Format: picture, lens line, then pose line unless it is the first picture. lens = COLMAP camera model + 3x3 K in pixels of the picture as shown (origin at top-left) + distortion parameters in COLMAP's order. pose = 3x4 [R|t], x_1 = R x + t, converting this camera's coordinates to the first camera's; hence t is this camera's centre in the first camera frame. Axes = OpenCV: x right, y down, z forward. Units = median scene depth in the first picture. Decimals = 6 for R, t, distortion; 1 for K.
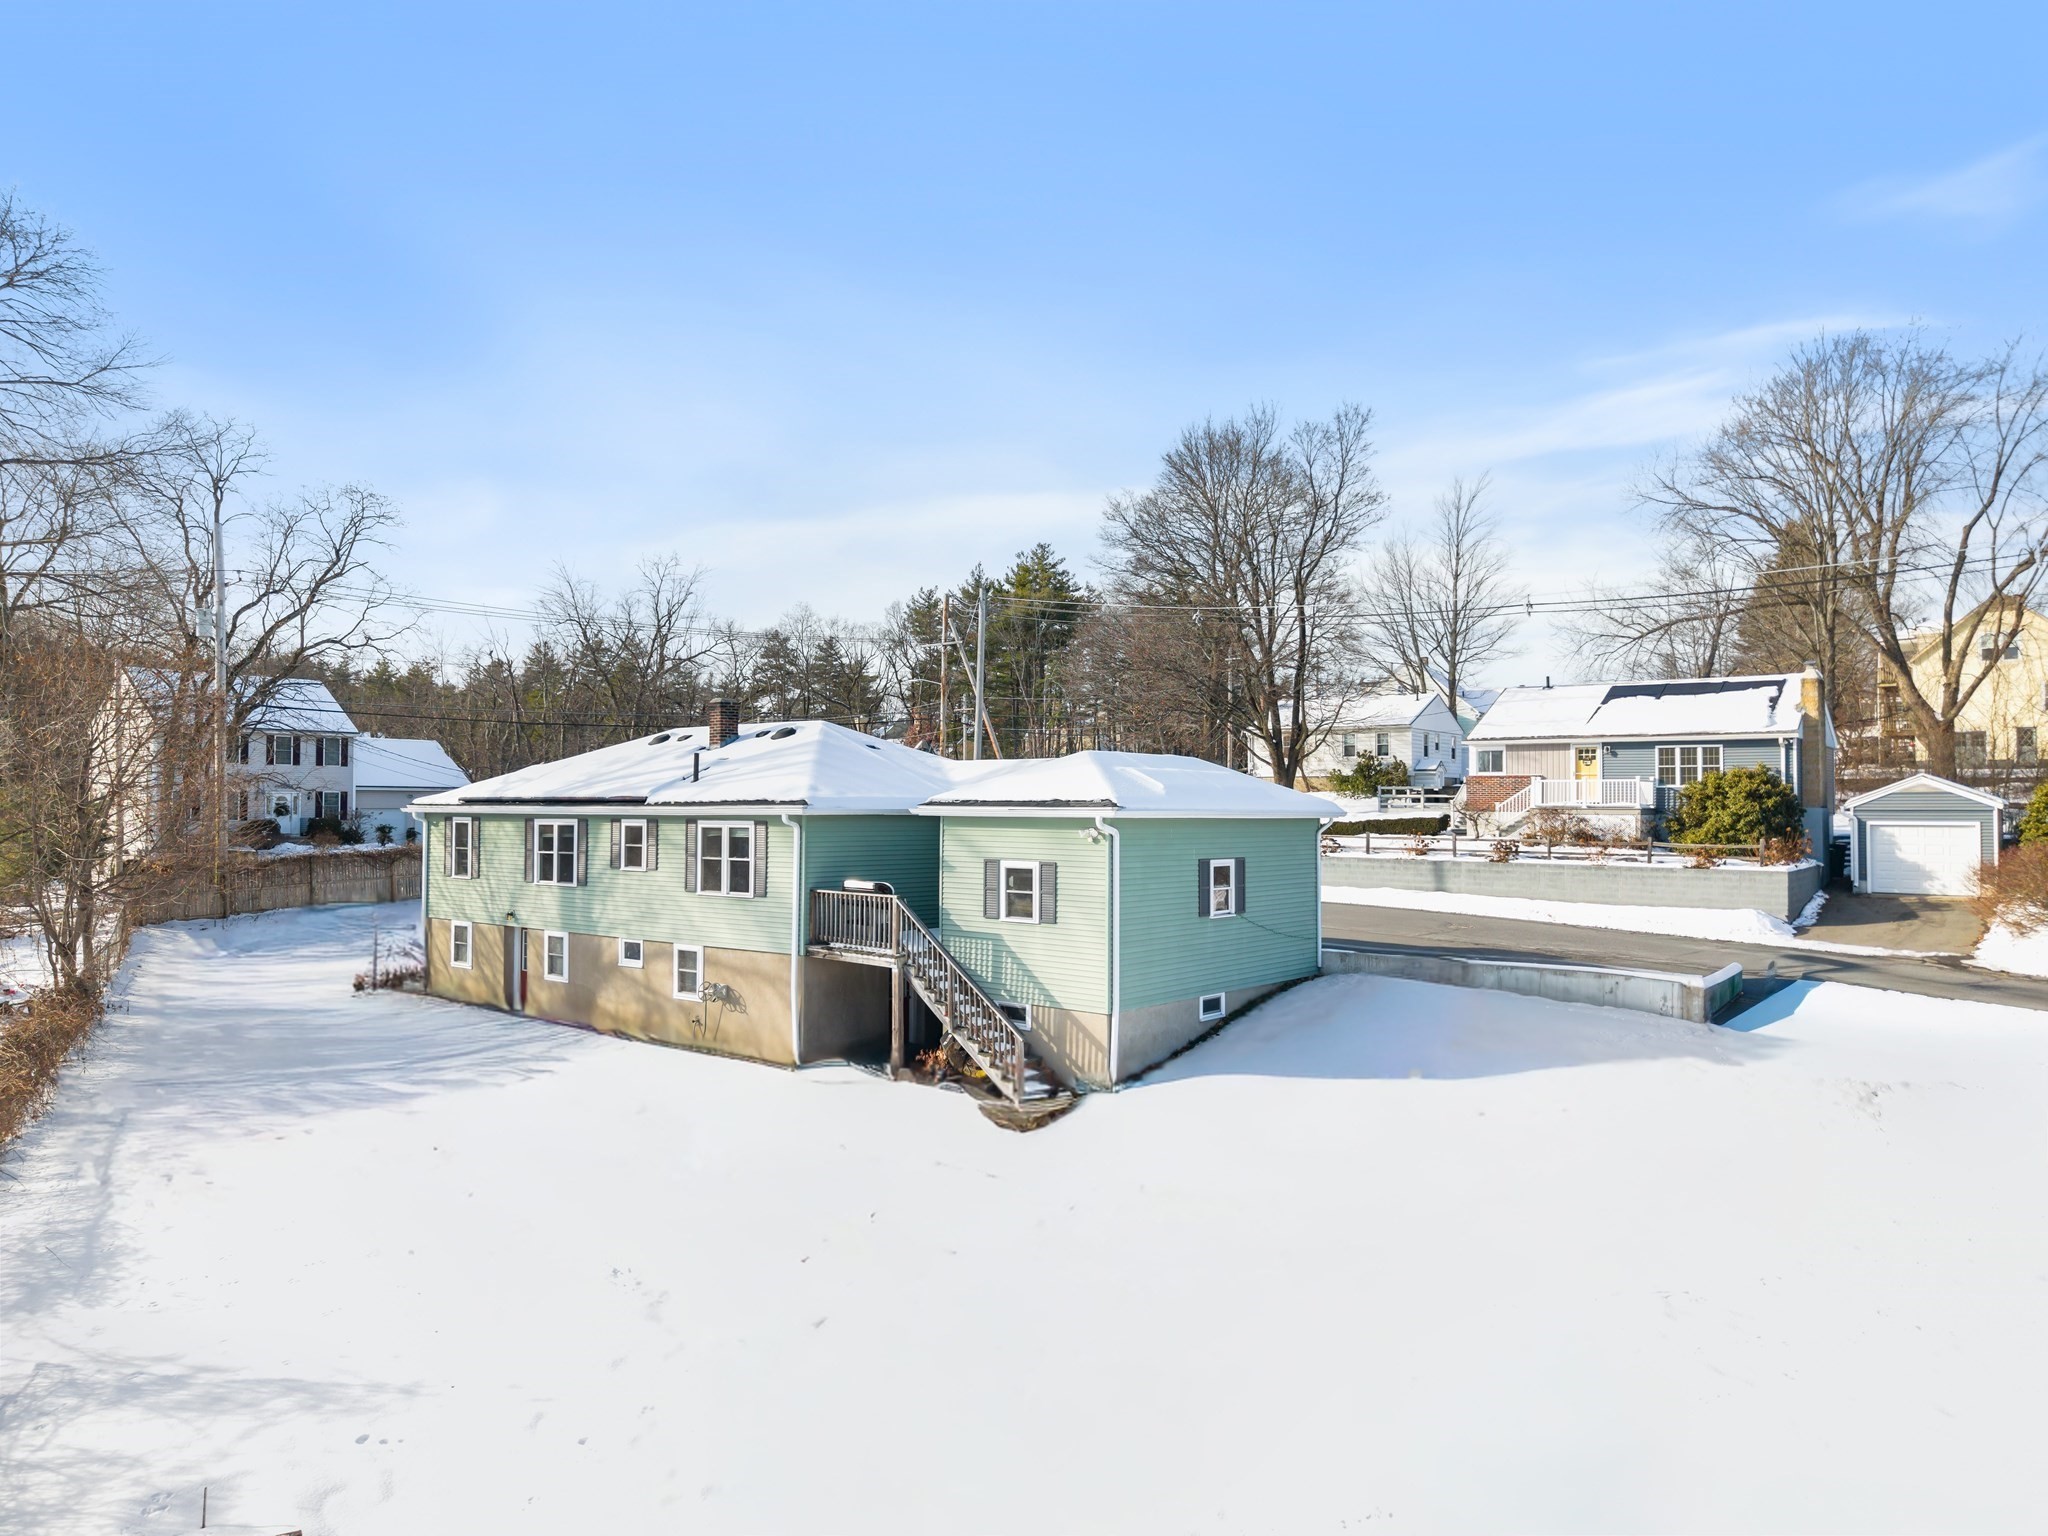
lens RADIAL K [[1425.2, 0, 1044.5], [0, 1425.2, 674.0], [0, 0, 1]] dist [0.063755, 0.001659]
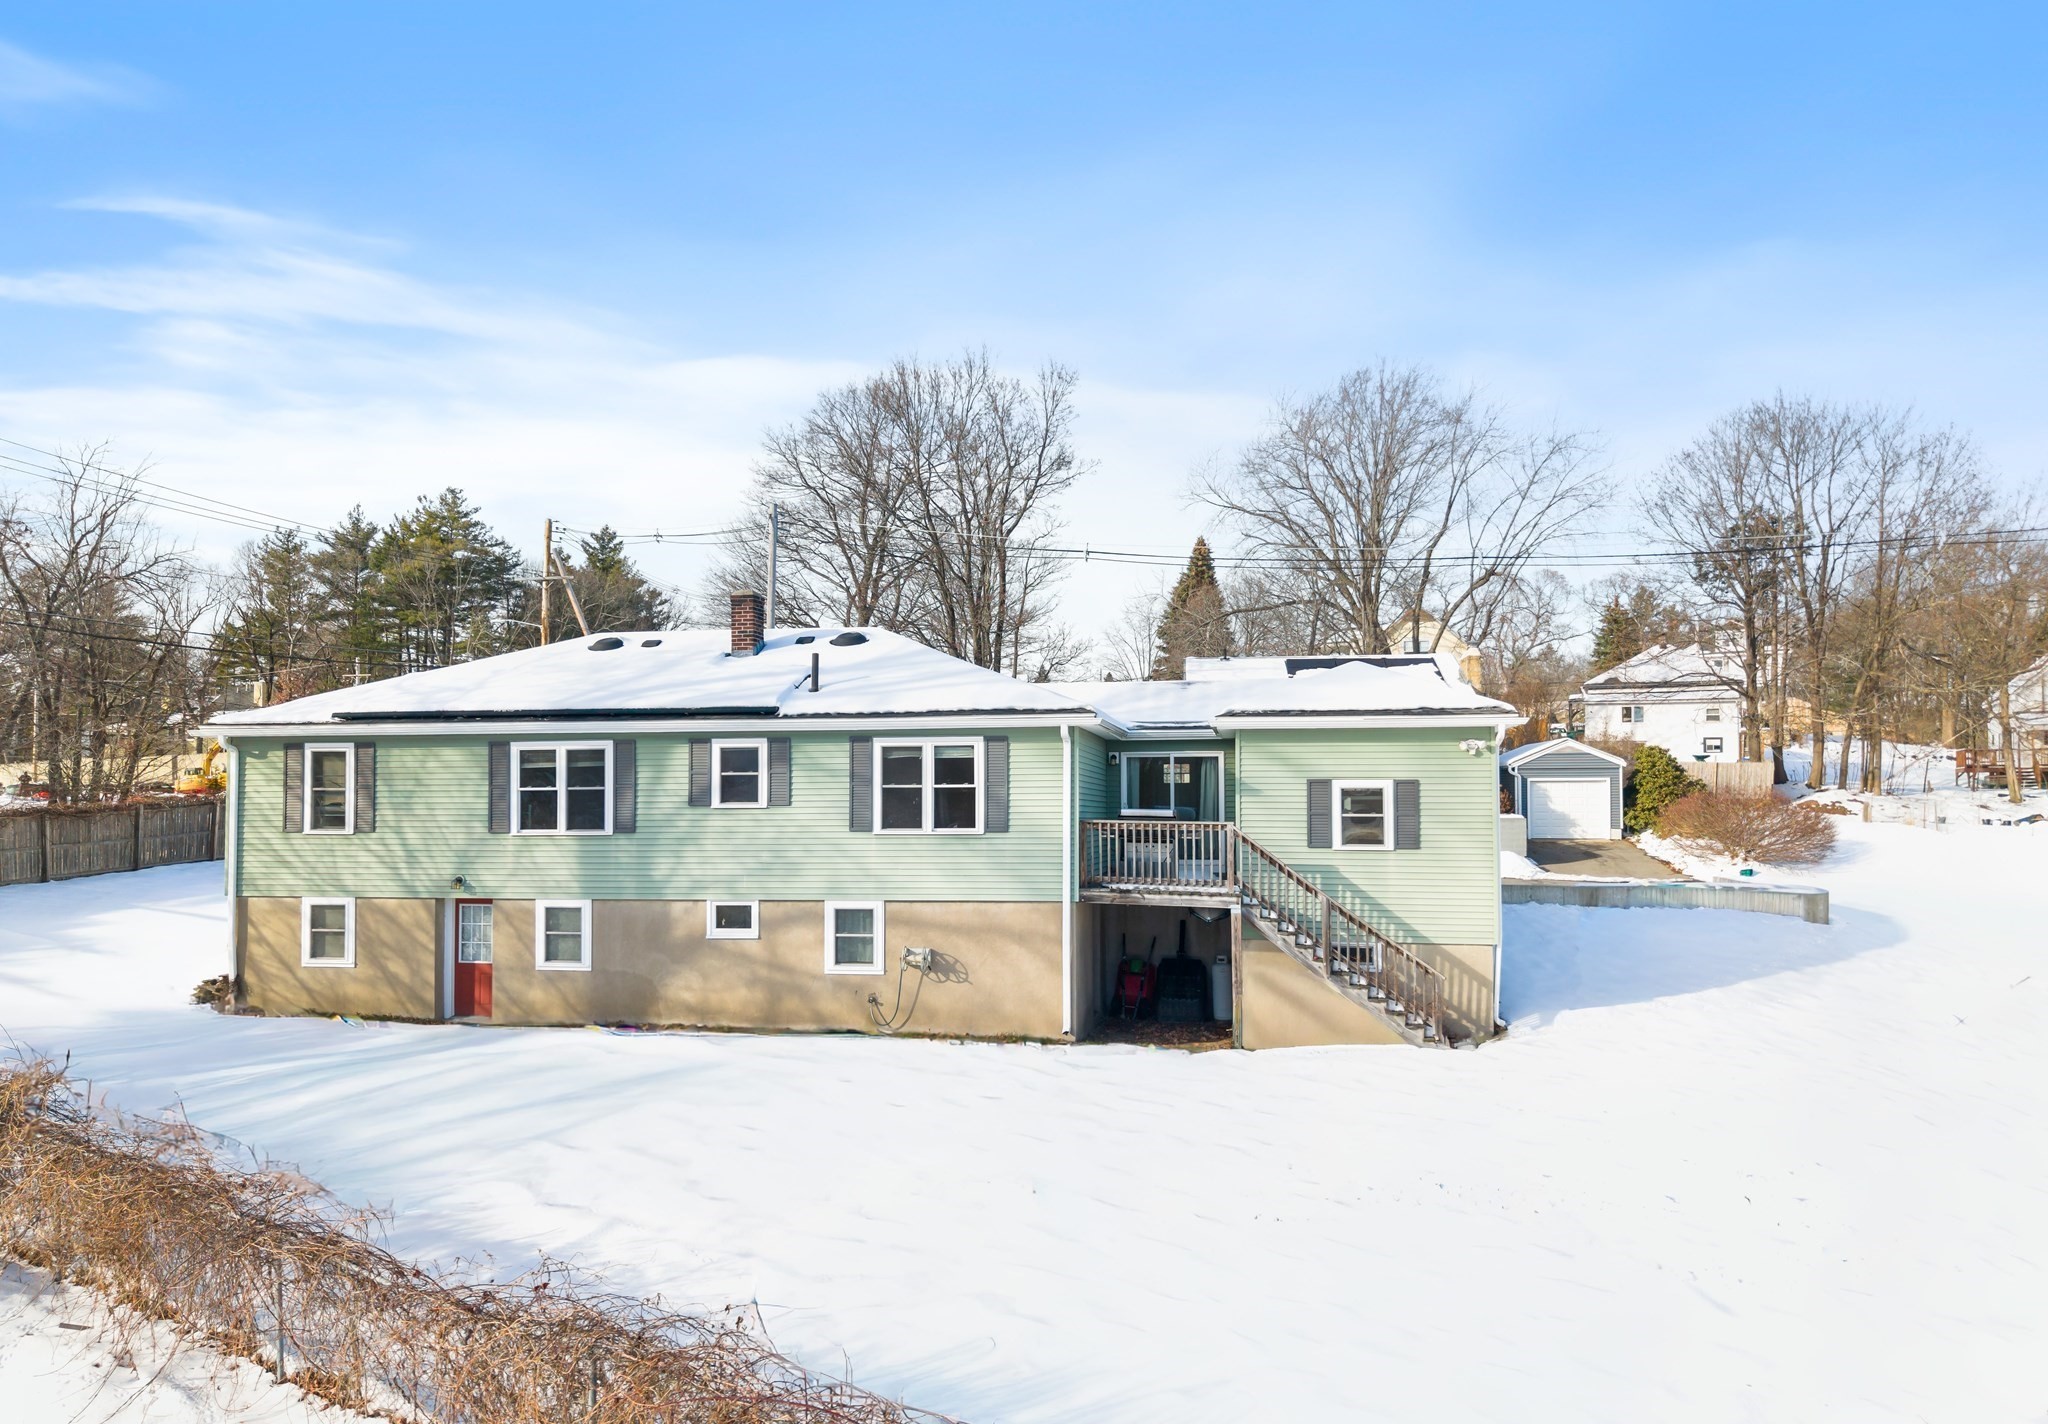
lens RADIAL K [[1432.6, 0, 1024.3], [0, 1432.6, 717.1], [0, 0, 1]] dist [0.070596, -0.002780]
pose [[0.861034, 0.027820, 0.507785, -0.541674], [-0.040055, 0.999111, 0.013182, 0.075865], [-0.506967, -0.031689, 0.861383, 0.298398]]
